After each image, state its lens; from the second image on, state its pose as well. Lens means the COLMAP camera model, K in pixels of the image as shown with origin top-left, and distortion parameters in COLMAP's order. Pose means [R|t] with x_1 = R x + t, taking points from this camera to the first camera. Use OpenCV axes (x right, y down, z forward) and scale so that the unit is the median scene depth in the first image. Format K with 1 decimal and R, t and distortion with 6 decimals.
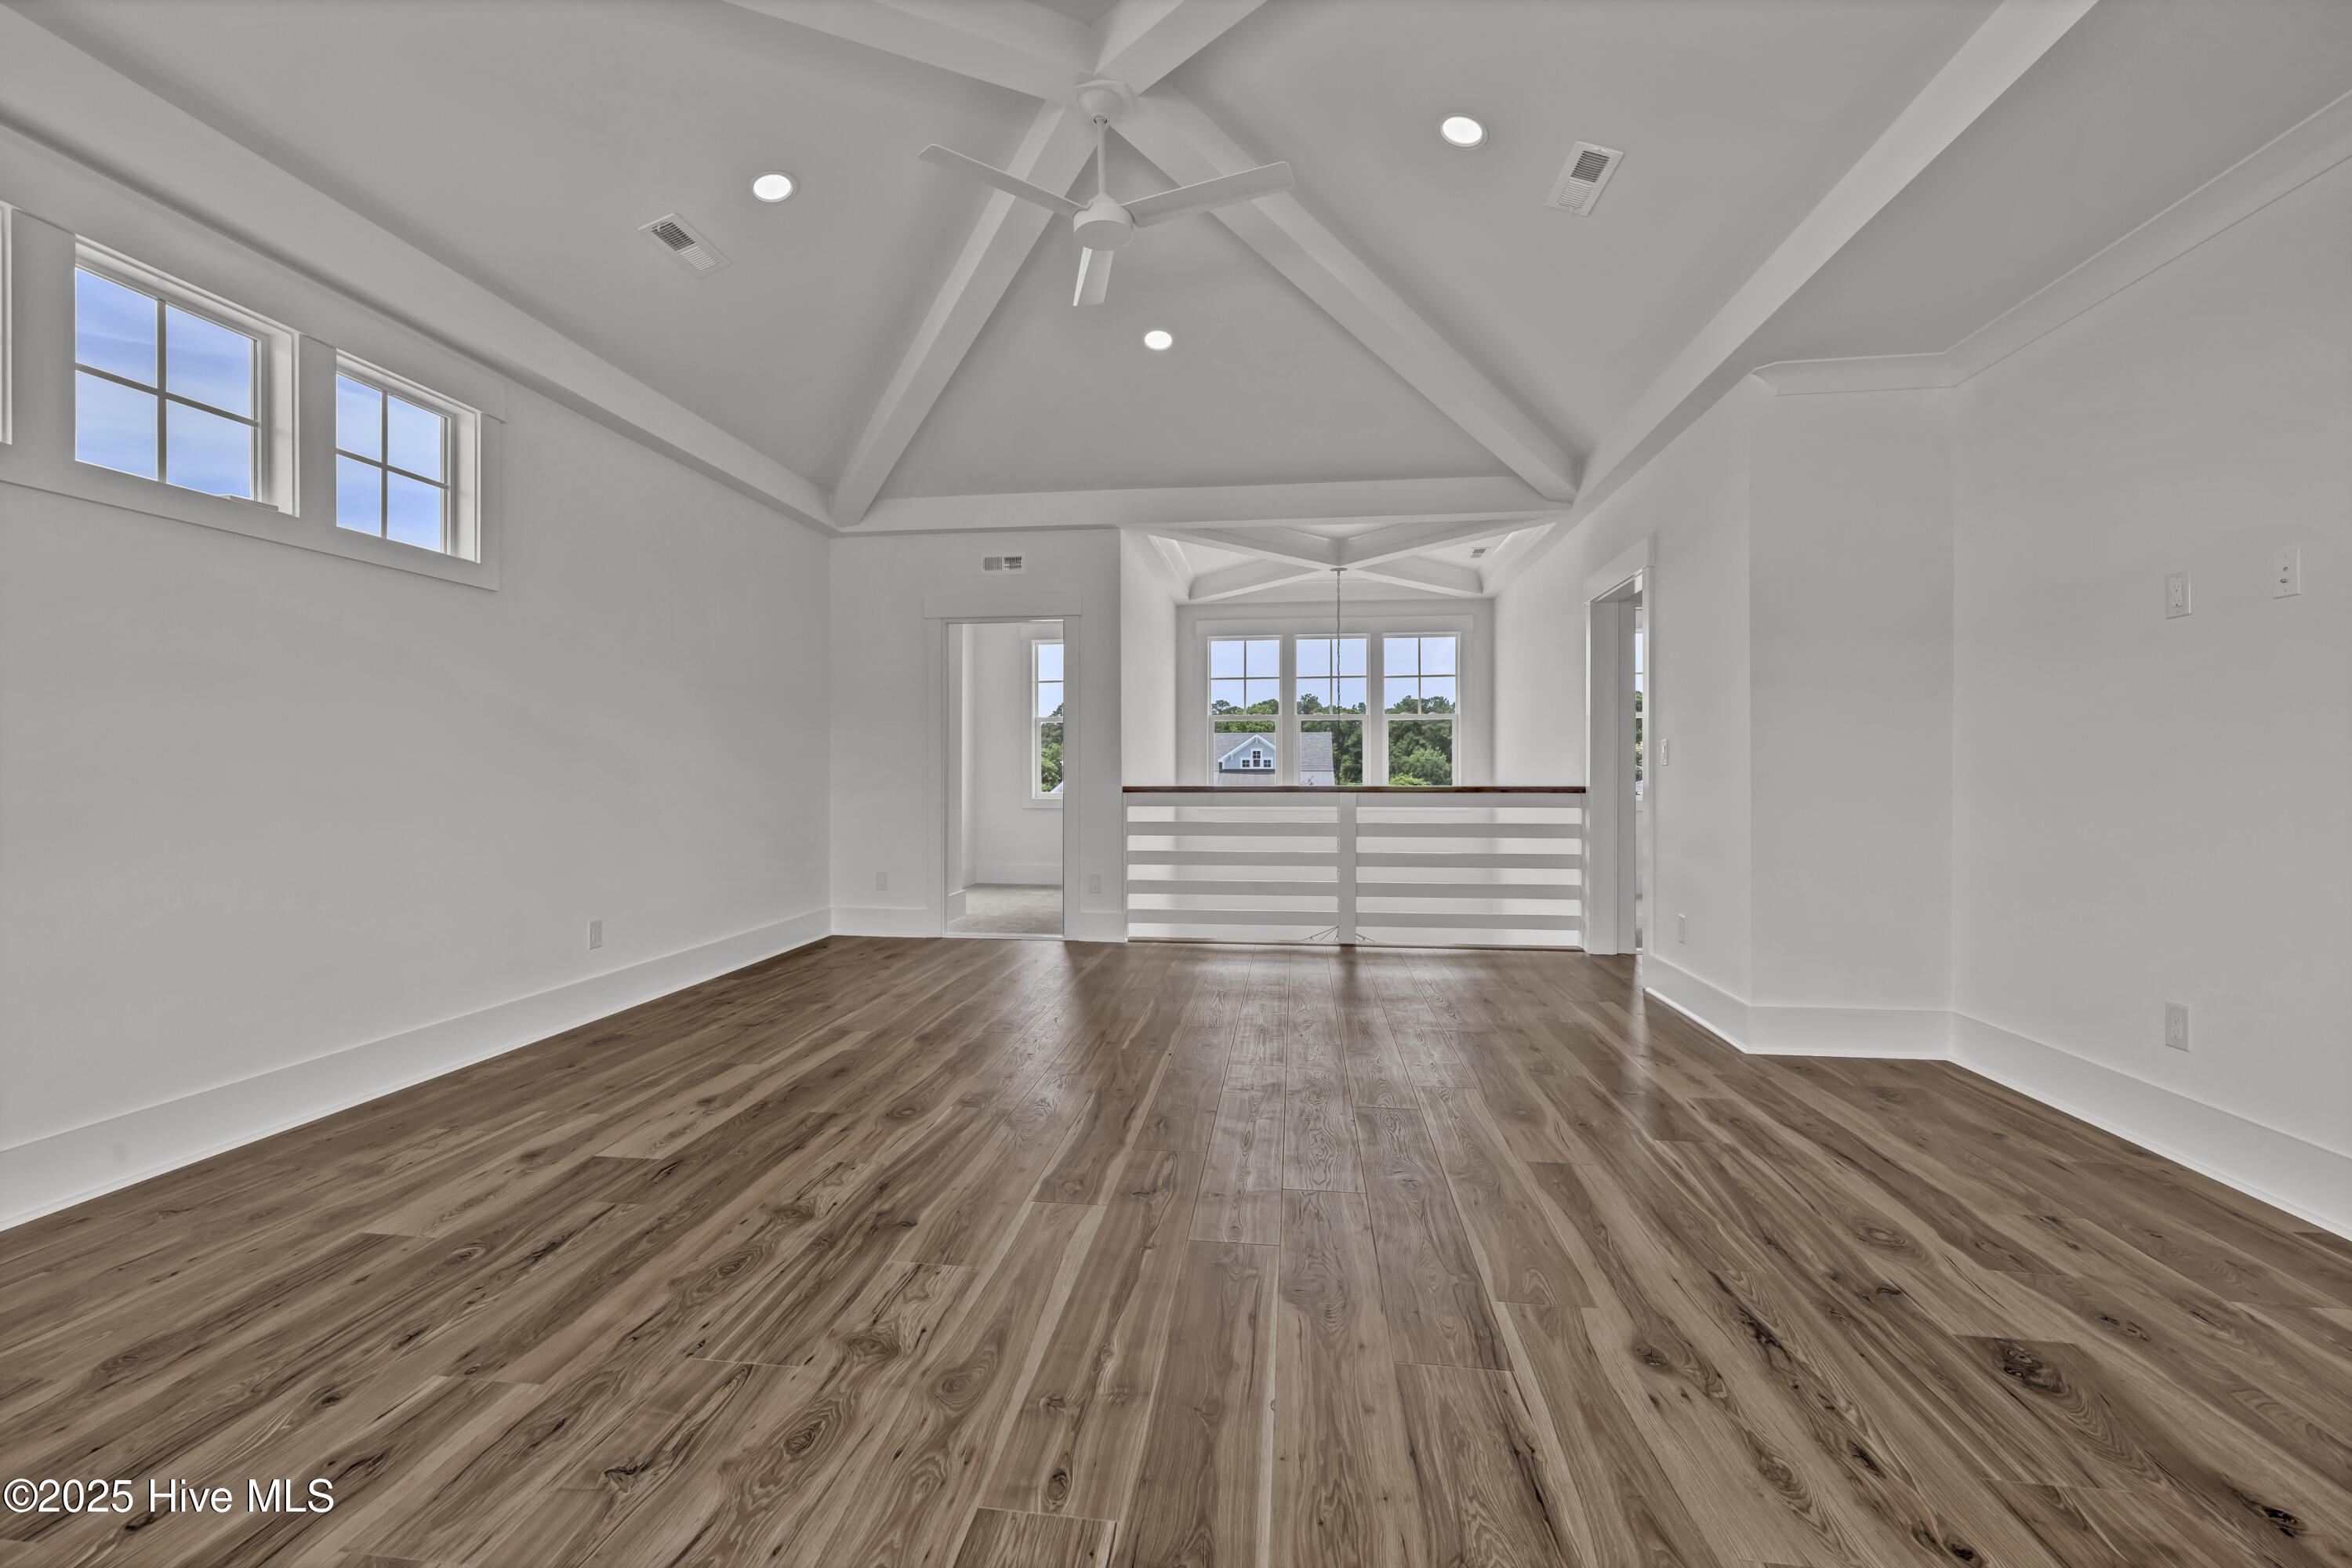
lens RADIAL K [[1008.0, 0, 1172.2], [0, 1008.0, 779.1], [0, 0, 1]] dist [0.002434, 0.000938]
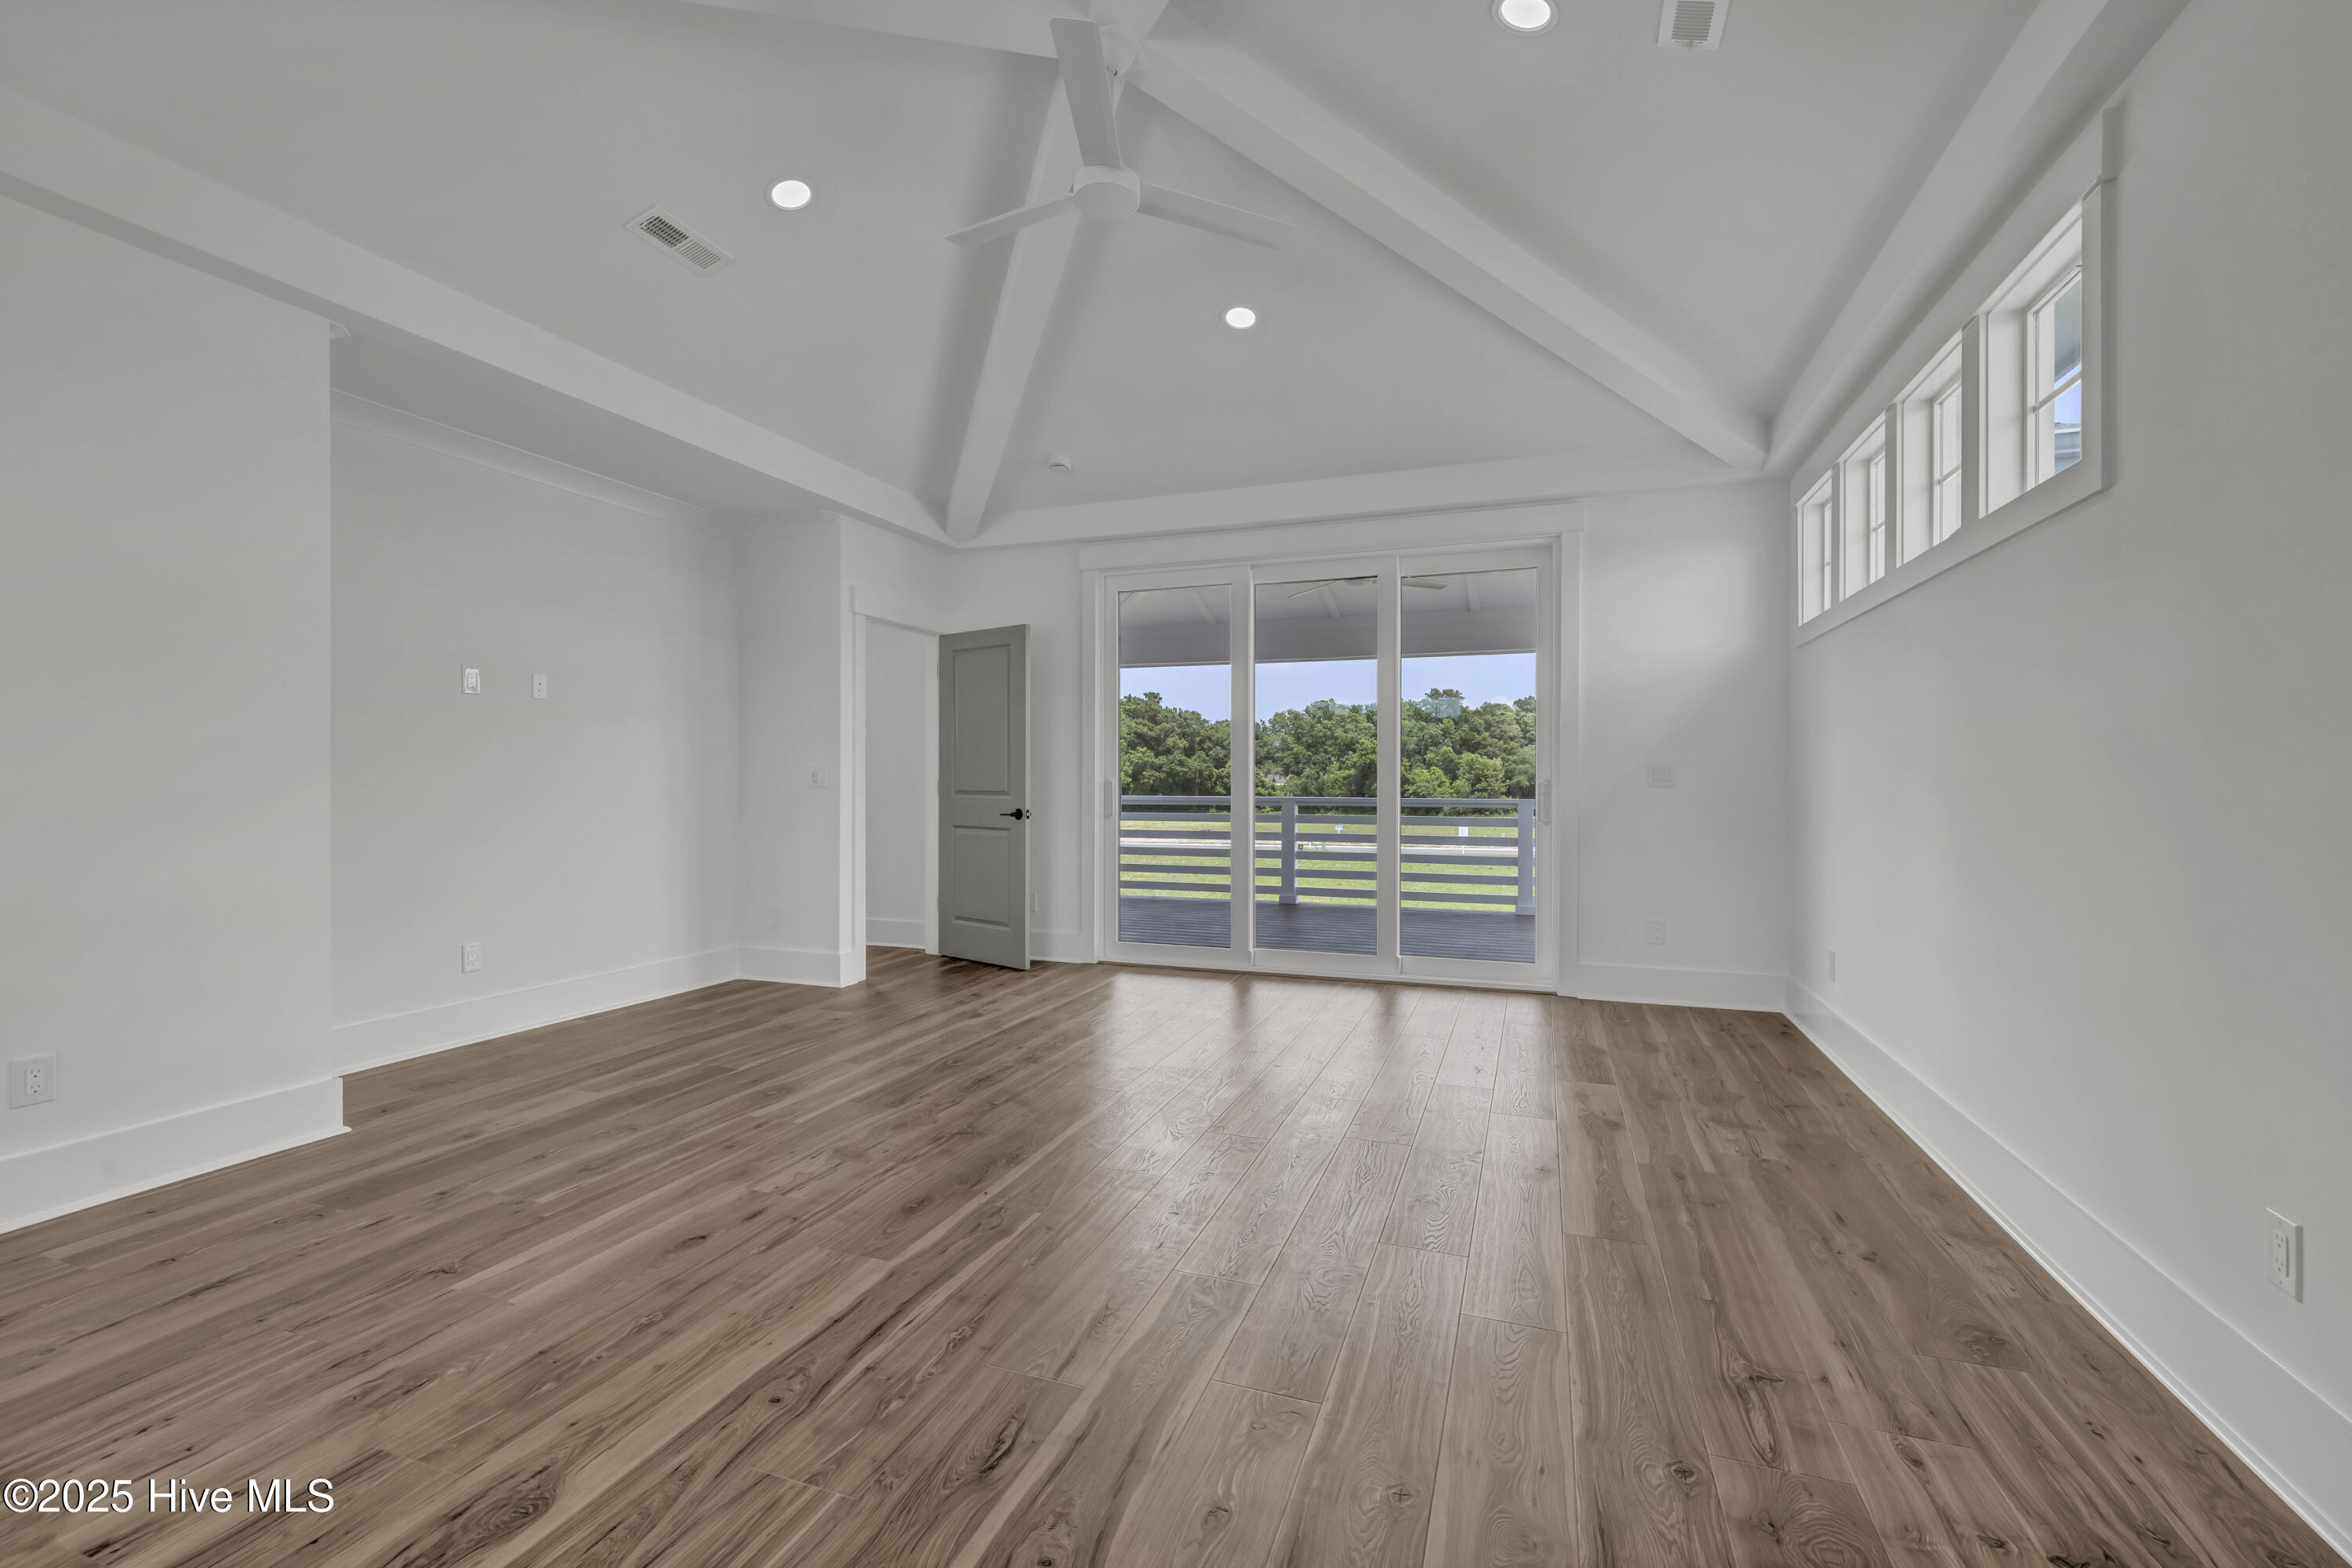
lens RADIAL K [[1008.0, 0, 1198.7], [0, 1008.0, 777.6], [0, 0, 1]] dist [0.002434, 0.000938]
pose [[-0.979811, -0.000740, 0.199922, -0.358243], [-0.000426, 0.999999, 0.001618, -0.030283], [-0.199923, 0.001500, -0.979810, 2.032491]]
